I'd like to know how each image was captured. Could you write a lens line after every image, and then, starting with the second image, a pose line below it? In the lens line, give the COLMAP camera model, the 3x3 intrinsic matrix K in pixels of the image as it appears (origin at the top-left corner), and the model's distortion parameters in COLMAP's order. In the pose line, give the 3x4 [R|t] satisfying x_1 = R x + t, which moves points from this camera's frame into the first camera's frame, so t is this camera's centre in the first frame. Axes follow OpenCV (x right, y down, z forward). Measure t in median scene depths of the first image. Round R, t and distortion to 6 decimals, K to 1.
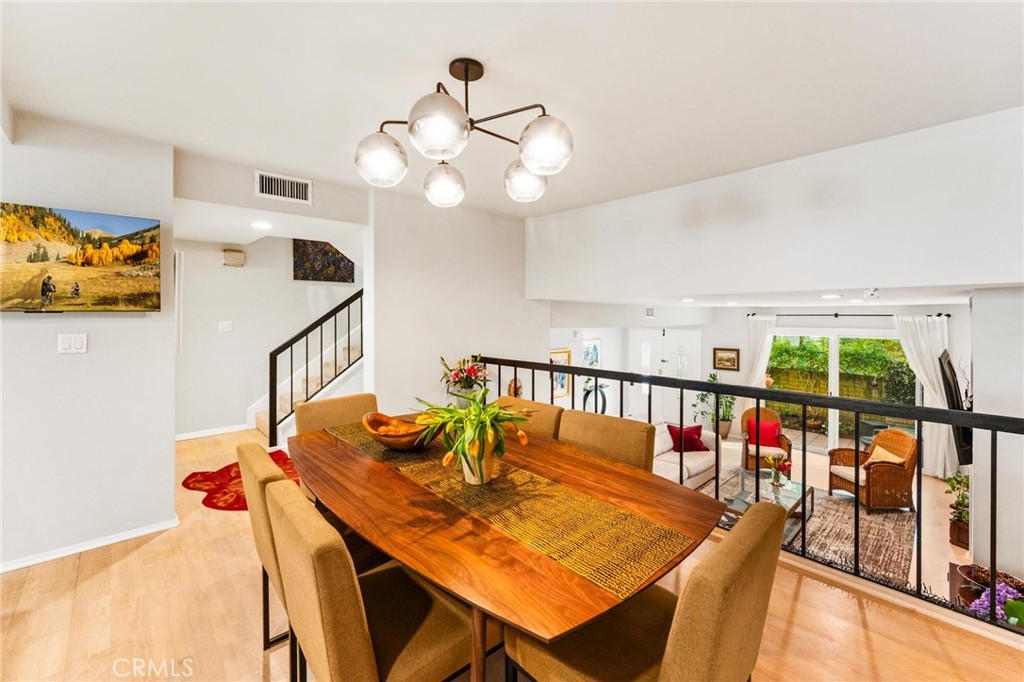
lens RADIAL K [[415.6, 0, 512.2], [0, 415.6, 320.1], [0, 0, 1]] dist [0.002550, 0.000528]
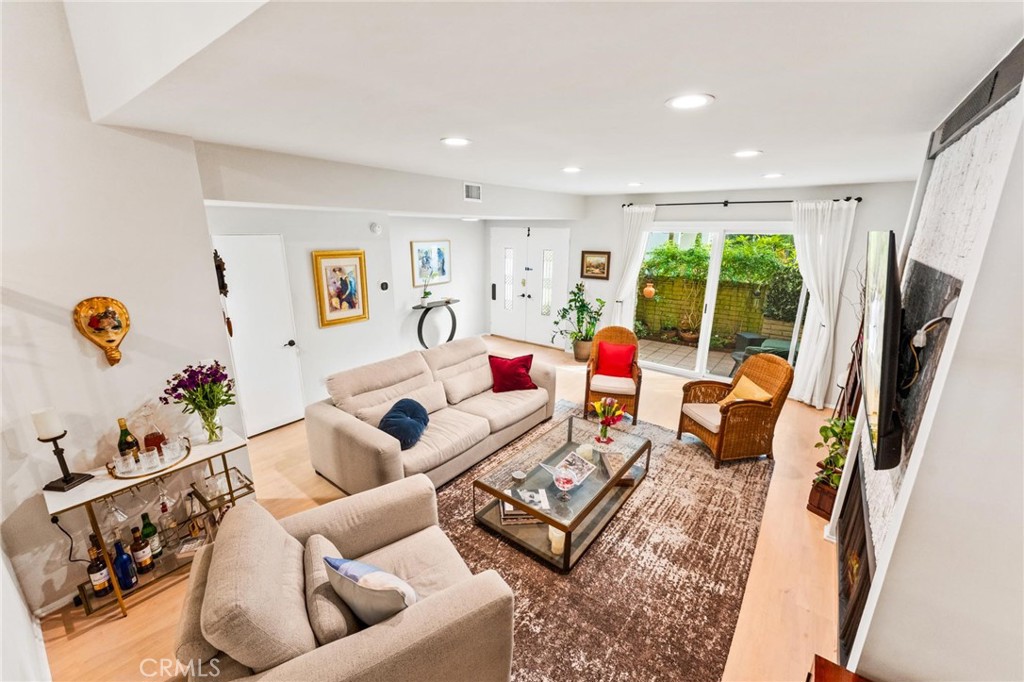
lens RADIAL K [[415.6, 0, 500.8], [0, 415.6, 344.7], [0, 0, 1]] dist [0.002550, 0.000528]
pose [[0.987784, -0.036627, 0.151461, 0.283867], [-0.004357, 0.965111, 0.261803, 0.045682], [-0.155765, -0.259265, 0.953163, 0.313890]]
